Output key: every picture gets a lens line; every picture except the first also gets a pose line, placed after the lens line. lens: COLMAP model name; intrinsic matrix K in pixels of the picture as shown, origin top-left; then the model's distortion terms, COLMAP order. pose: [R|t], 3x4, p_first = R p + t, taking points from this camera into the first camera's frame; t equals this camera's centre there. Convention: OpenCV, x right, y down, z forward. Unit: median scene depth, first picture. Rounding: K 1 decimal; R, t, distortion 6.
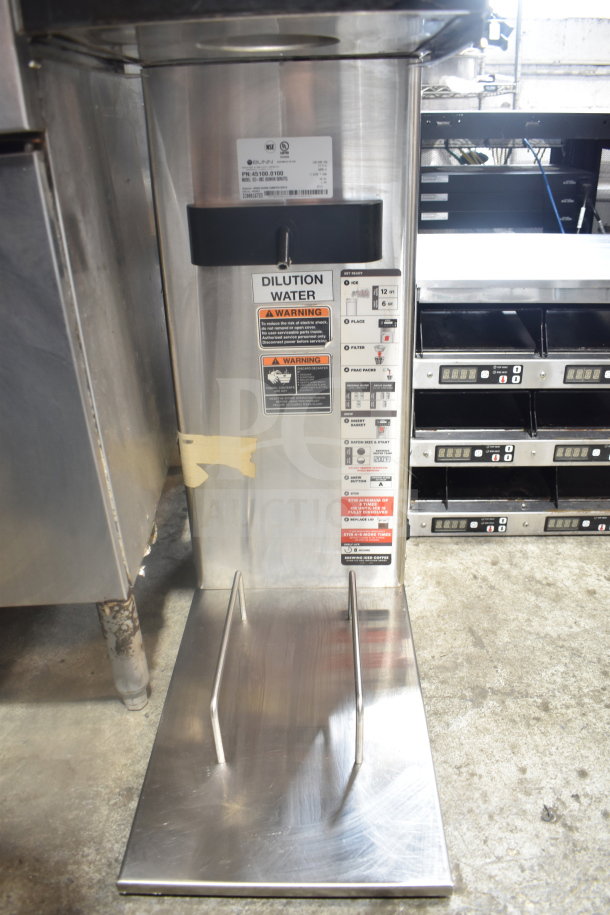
lens RADIAL K [[690.2, 0, 305.0], [0, 690.2, 457.5], [0, 0, 1]] dist [-0.101435, 0.010279]
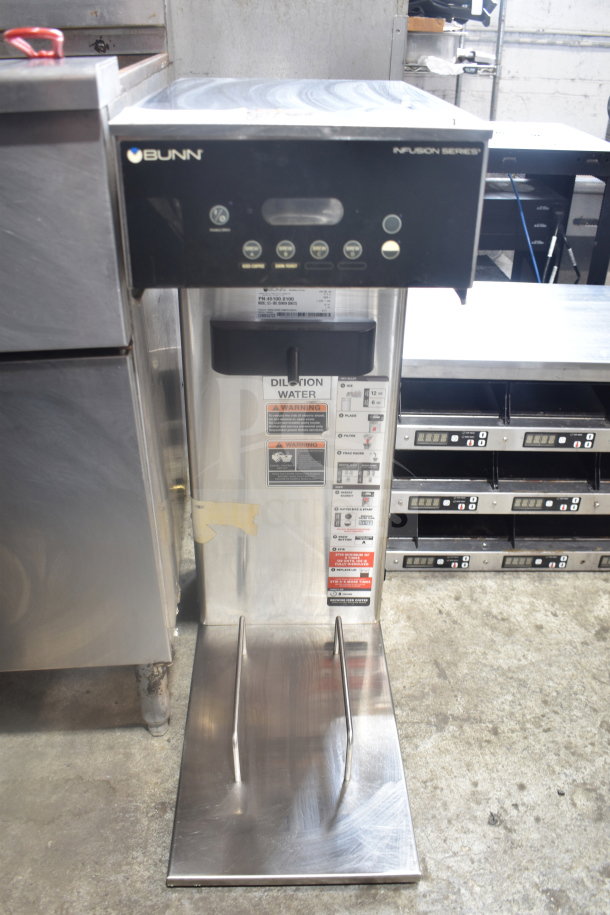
lens RADIAL K [[759.9, 0, 305.0], [0, 759.9, 457.5], [0, 0, 1]] dist [-0.097474, 0.008796]
pose [[0.997588, 0.014530, 0.067882, -0.088022], [-0.018736, 0.997916, 0.061742, -0.202142], [-0.066843, -0.062865, 0.995781, -0.298769]]
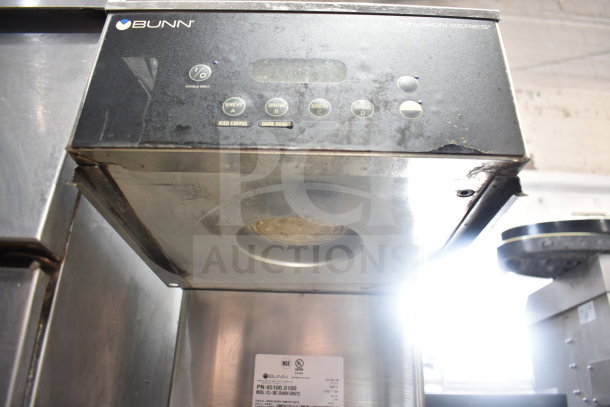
lens RADIAL K [[460.2, 0, 305.0], [0, 460.2, 203.5], [0, 0, 1]] dist [-0.101435, 0.010279]
pose [[0.998099, 0.061488, -0.004102, -0.030122], [-0.040228, 0.599691, -0.799220, -0.029822], [-0.046683, 0.797866, 0.601025, 0.316684]]
